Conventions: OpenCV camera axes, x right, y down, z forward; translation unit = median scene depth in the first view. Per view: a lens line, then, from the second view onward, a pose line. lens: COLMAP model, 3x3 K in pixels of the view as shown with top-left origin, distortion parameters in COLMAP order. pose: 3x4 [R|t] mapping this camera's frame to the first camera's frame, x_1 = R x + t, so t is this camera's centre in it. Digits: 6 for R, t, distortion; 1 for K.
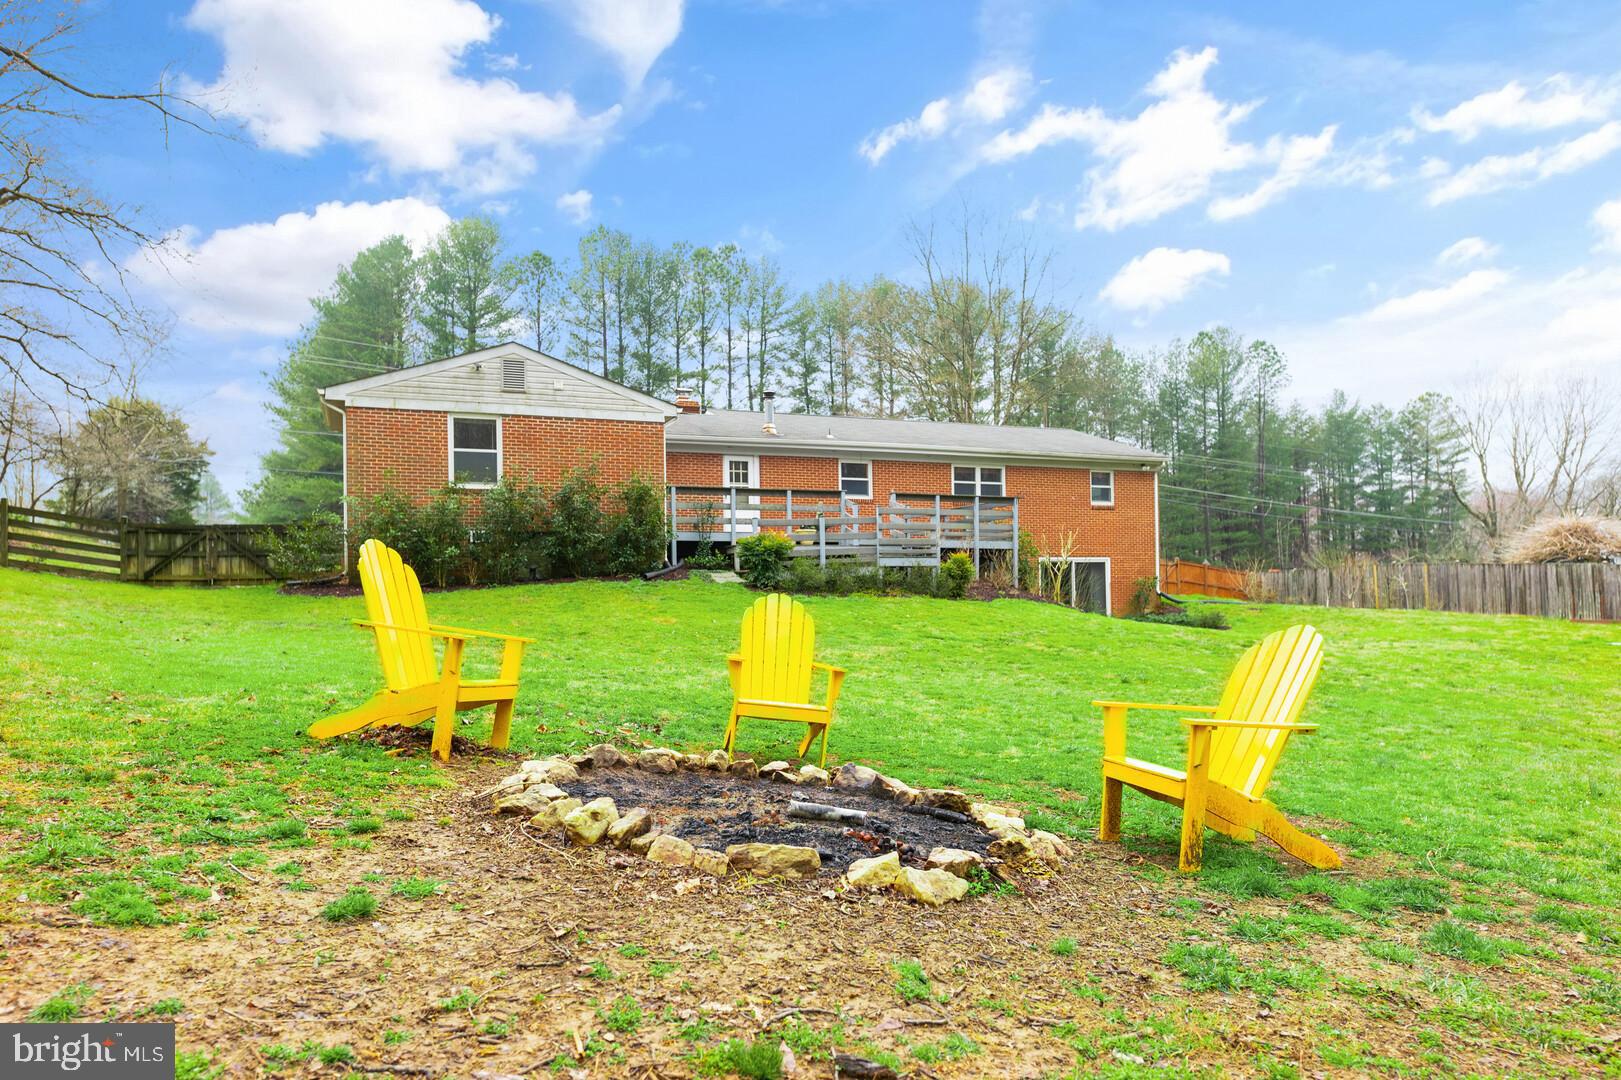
lens RADIAL K [[1099.8, 0, 803.4], [0, 1099.8, 561.5], [0, 0, 1]] dist [0.021853, -0.002497]
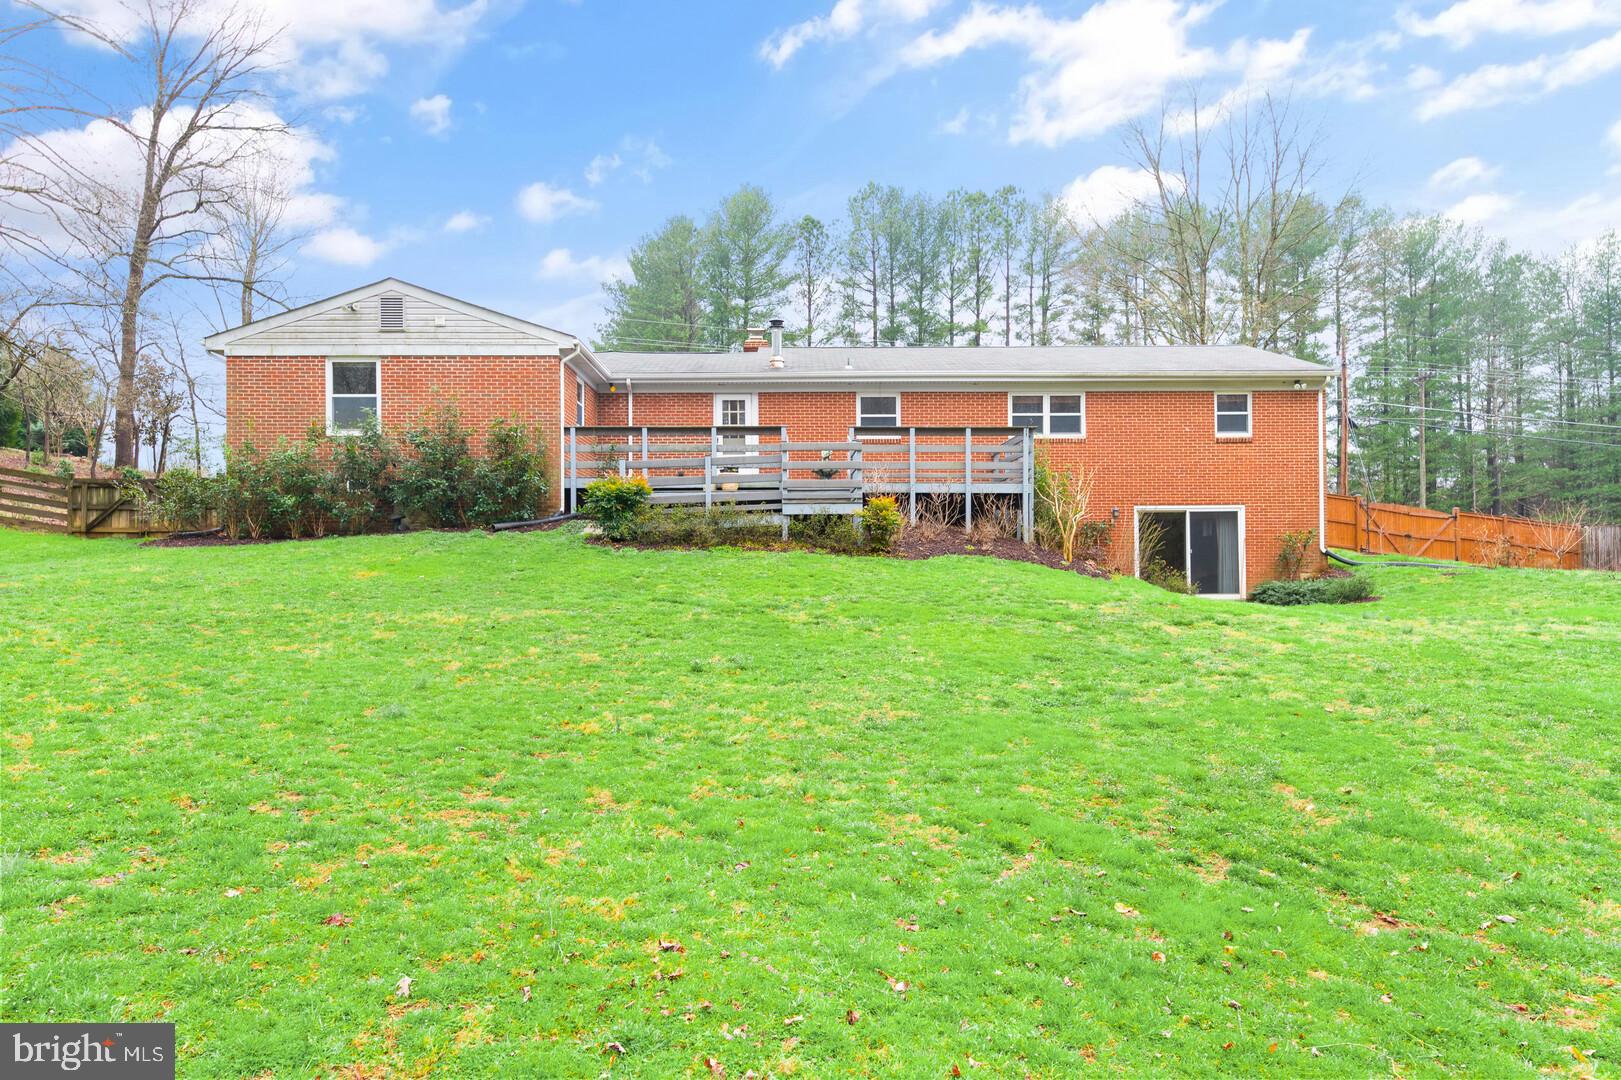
lens RADIAL K [[1056.5, 0, 810.5], [0, 1056.5, 540.0], [0, 0, 1]] dist [0.026625, -0.002813]
pose [[0.924022, -0.000090, -0.382339, 0.322857], [0.005149, 0.999912, 0.012211, 0.011235], [0.382305, -0.013252, 0.923941, 0.234080]]
